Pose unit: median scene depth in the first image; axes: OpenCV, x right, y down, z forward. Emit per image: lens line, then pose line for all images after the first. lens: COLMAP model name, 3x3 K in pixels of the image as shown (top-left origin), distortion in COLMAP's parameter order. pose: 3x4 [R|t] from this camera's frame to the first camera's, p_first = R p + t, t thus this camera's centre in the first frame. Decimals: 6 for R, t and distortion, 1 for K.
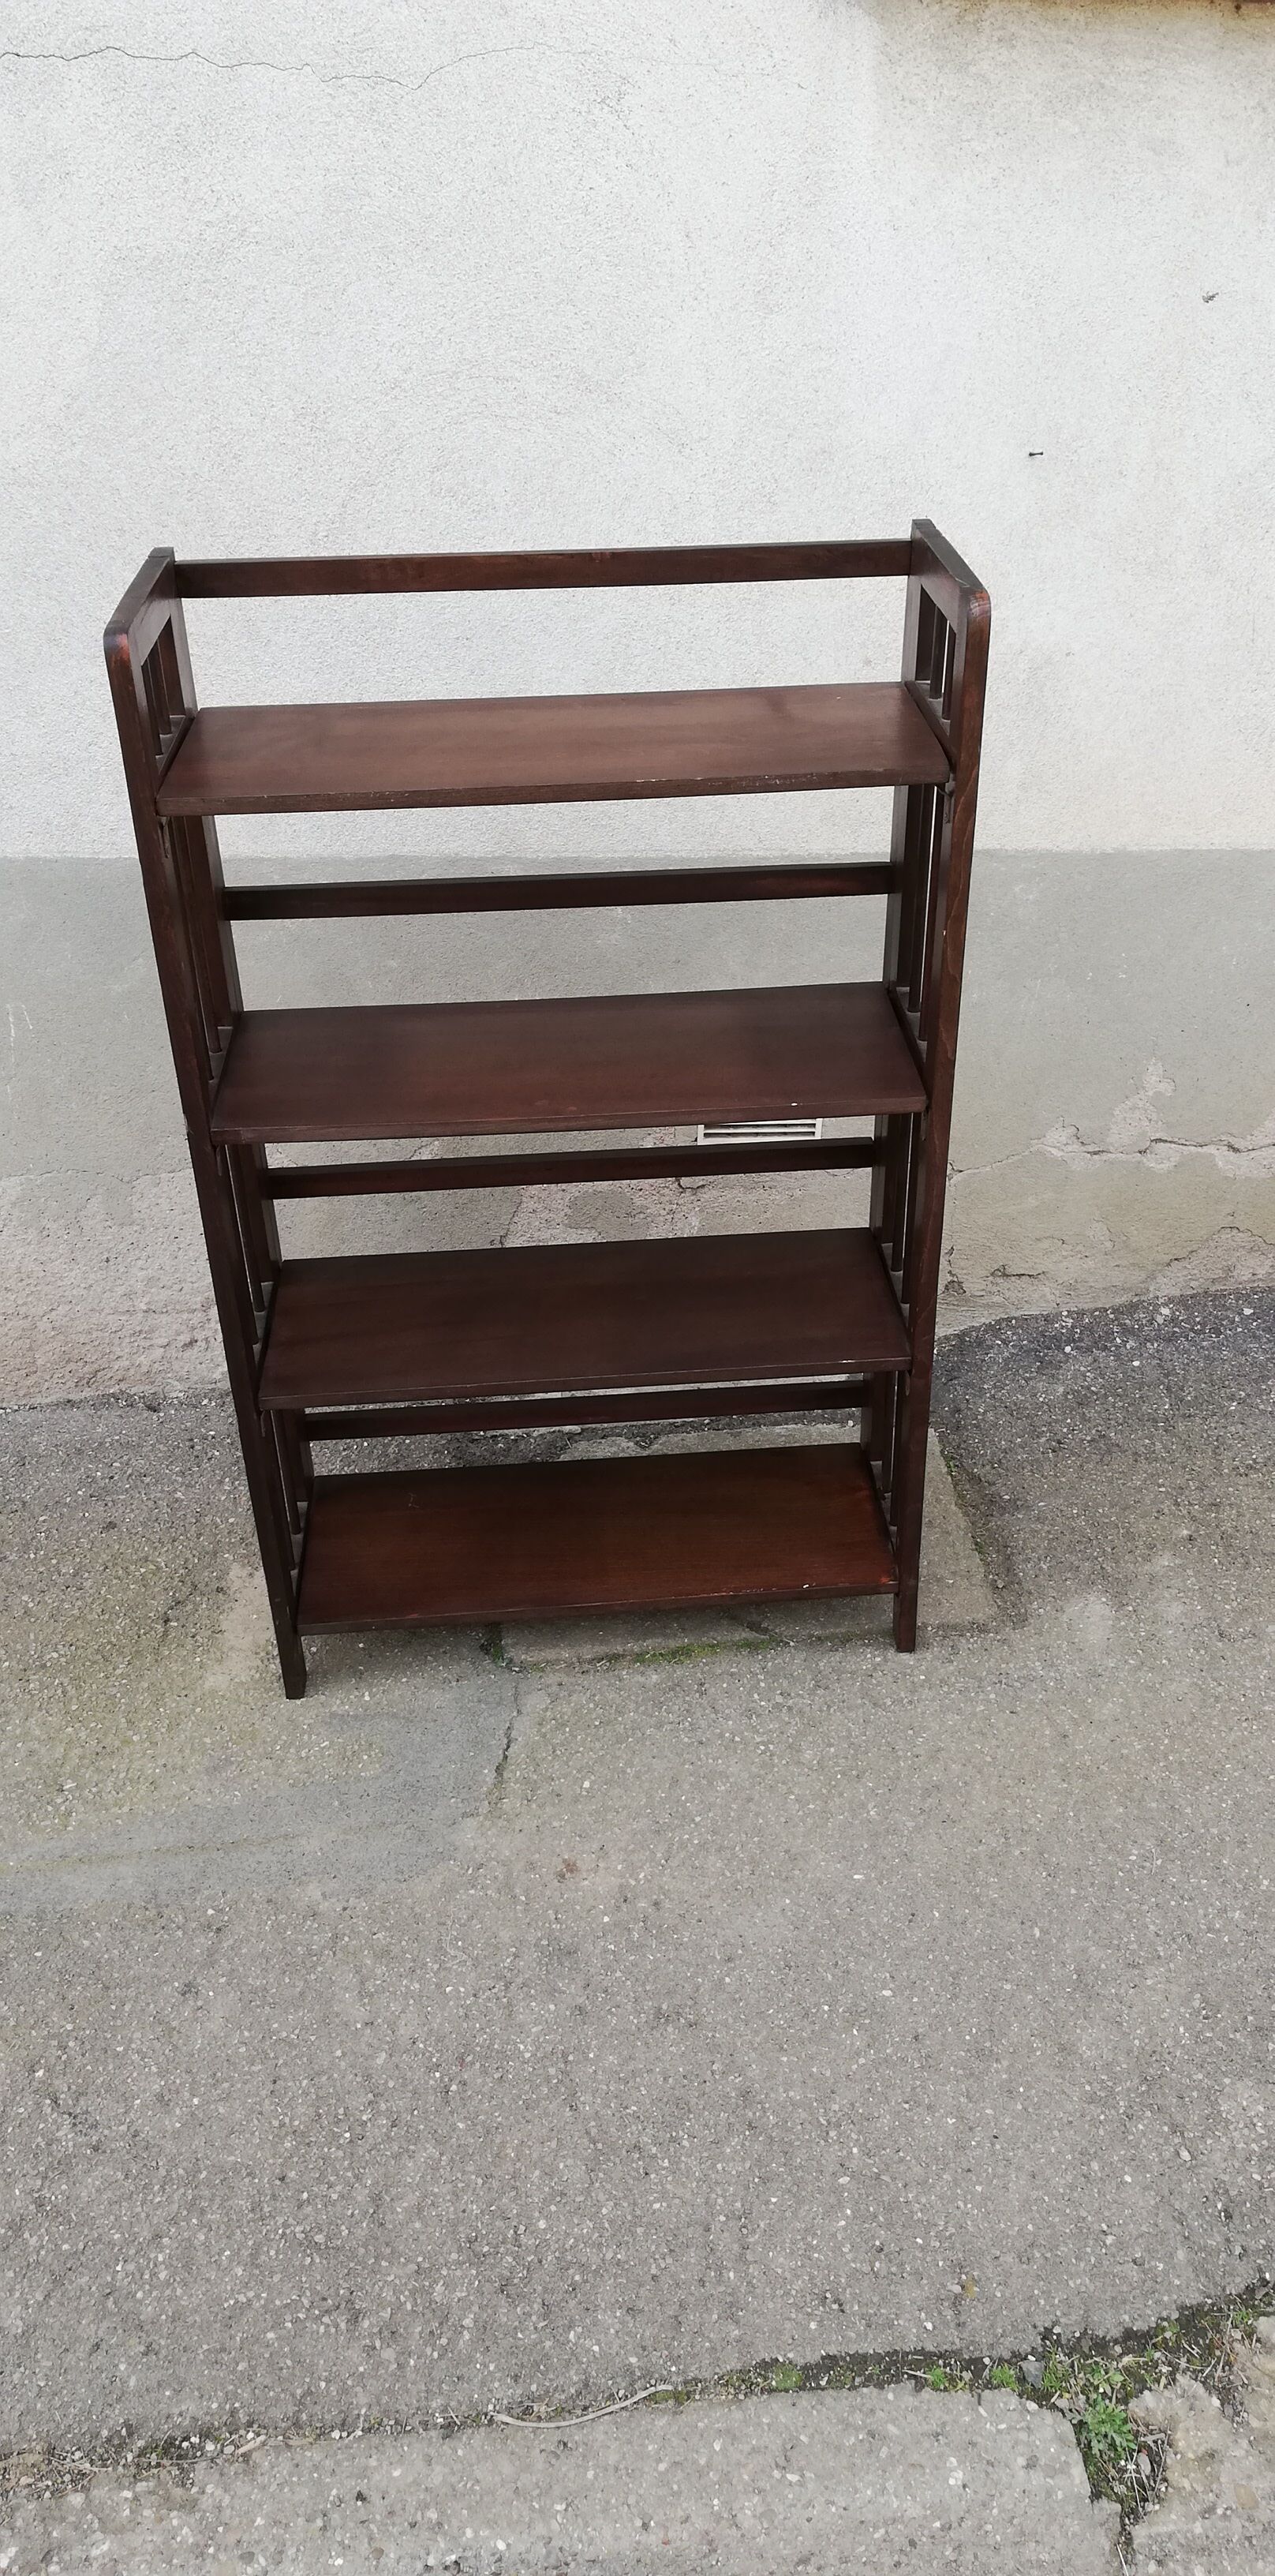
lens RADIAL K [[1944.6, 0, 653.2], [0, 1944.6, 1305.9], [0, 0, 1]] dist [0.043131, -0.060249]
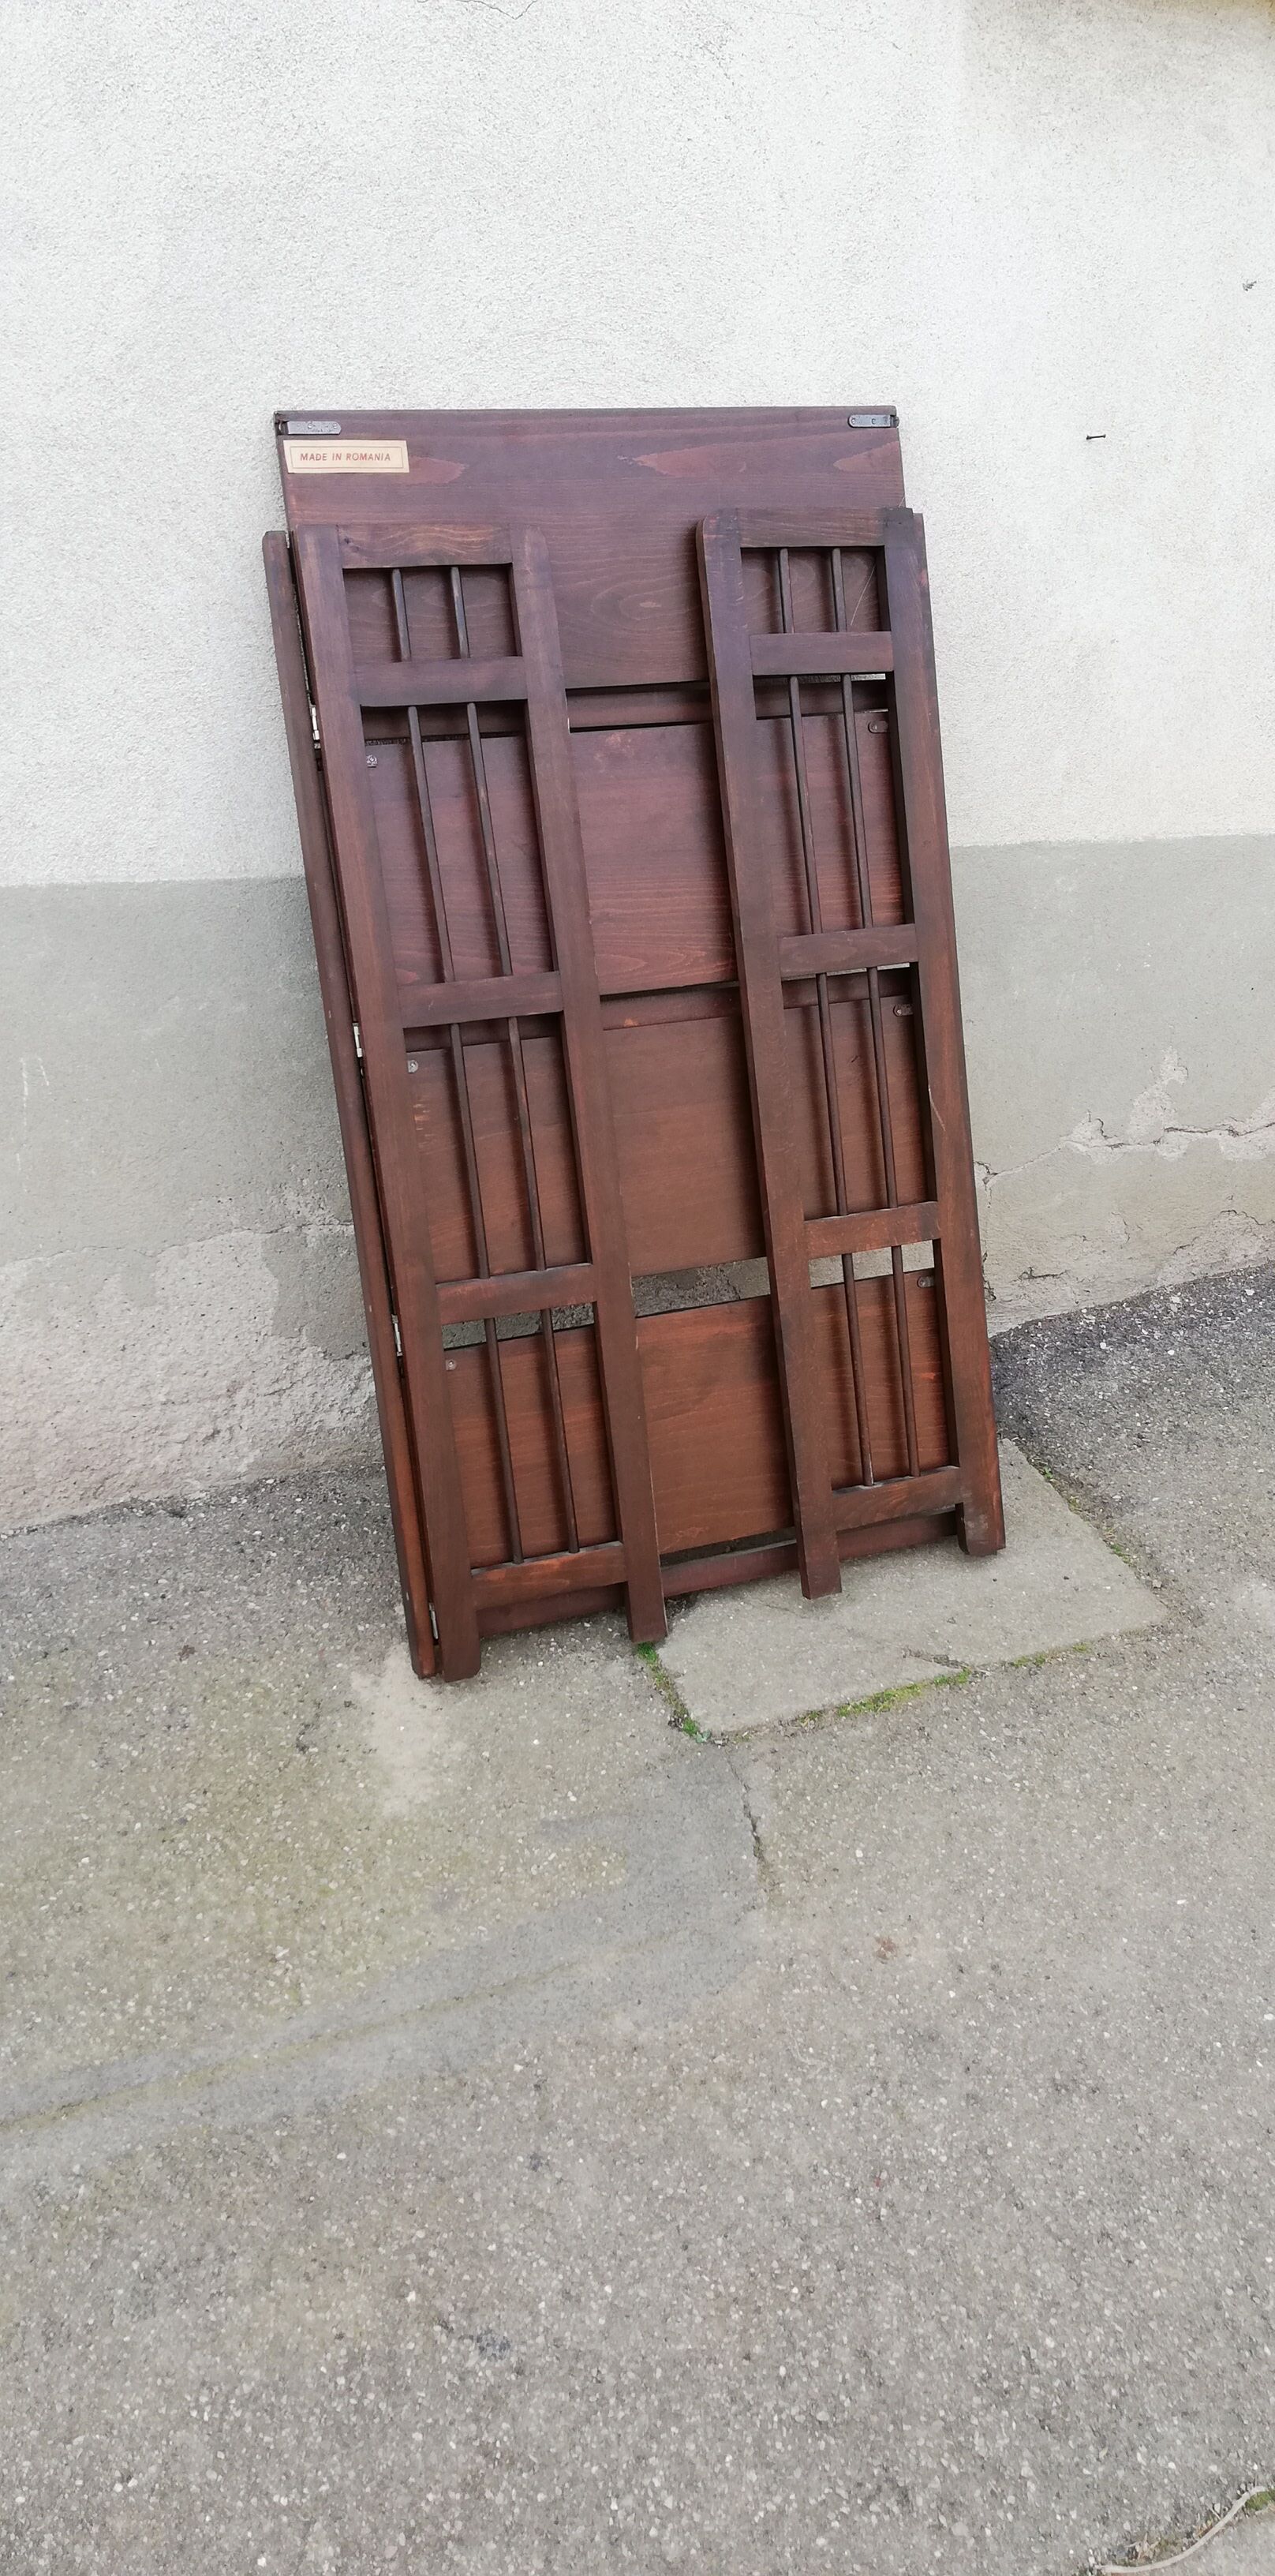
lens RADIAL K [[1944.6, 0, 648.1], [0, 1944.6, 1301.3], [0, 0, 1]] dist [0.043131, -0.060249]
pose [[0.964326, -0.091970, 0.248228, -0.332137], [0.100713, 0.994656, -0.022730, -0.001084], [-0.244811, 0.046919, 0.968435, 0.126521]]
